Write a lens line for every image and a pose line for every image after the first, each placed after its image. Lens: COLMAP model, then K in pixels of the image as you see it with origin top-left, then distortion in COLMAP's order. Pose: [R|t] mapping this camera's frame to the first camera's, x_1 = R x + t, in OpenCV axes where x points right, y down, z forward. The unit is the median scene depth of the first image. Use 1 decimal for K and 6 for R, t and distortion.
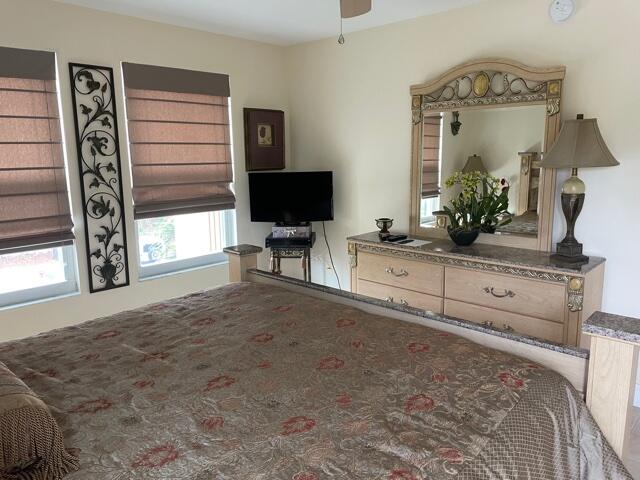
lens RADIAL K [[480.6, 0, 320.0], [0, 480.6, 240.0], [0, 0, 1]] dist [0.005590, -0.036203]
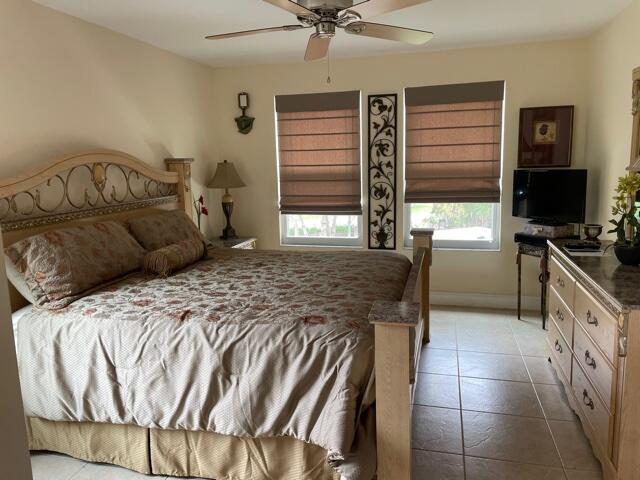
lens RADIAL K [[475.3, 0, 320.0], [0, 475.3, 240.0], [0, 0, 1]] dist [-0.000183, -0.000254]
pose [[0.461722, 0.151971, -0.873910, 0.736411], [-0.129279, 0.986224, 0.103199, -0.049400], [0.877553, 0.065329, 0.475007, 0.165623]]
